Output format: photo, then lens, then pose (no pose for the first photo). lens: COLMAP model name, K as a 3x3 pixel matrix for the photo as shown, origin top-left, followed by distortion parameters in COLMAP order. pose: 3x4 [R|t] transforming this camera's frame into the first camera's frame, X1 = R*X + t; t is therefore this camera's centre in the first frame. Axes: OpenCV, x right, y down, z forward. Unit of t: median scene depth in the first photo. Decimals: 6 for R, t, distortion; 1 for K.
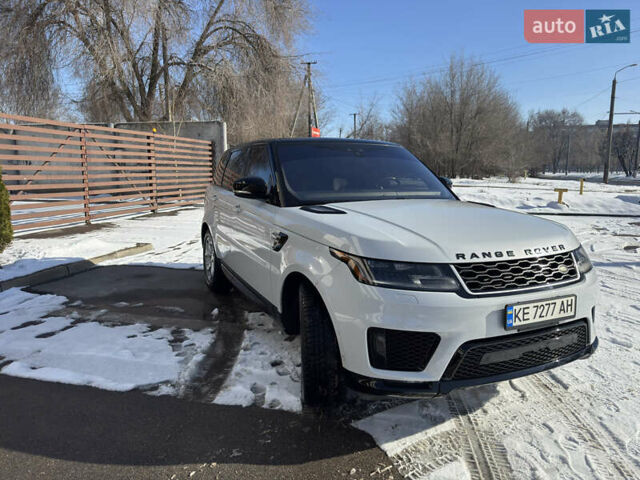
lens RADIAL K [[461.6, 0, 316.1], [0, 461.6, 230.4], [0, 0, 1]] dist [0.086053, -0.103418]
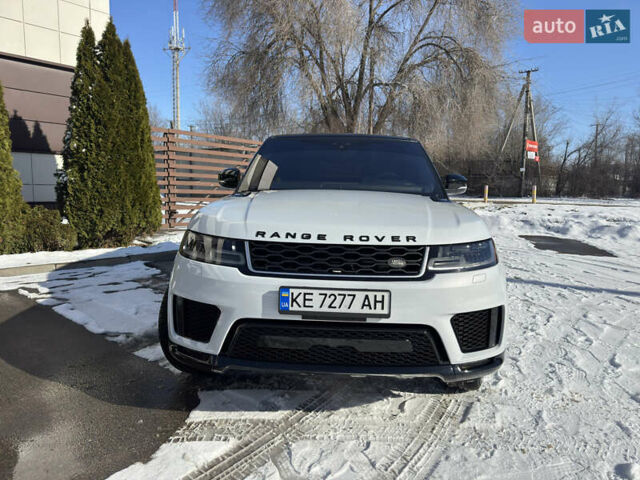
lens RADIAL K [[461.6, 0, 316.1], [0, 461.6, 230.4], [0, 0, 1]] dist [0.086053, -0.103418]
pose [[0.876784, 0.060846, -0.477020, 0.788750], [-0.080840, 0.996496, -0.021479, 0.053521], [0.474041, 0.057395, 0.878630, 0.180409]]
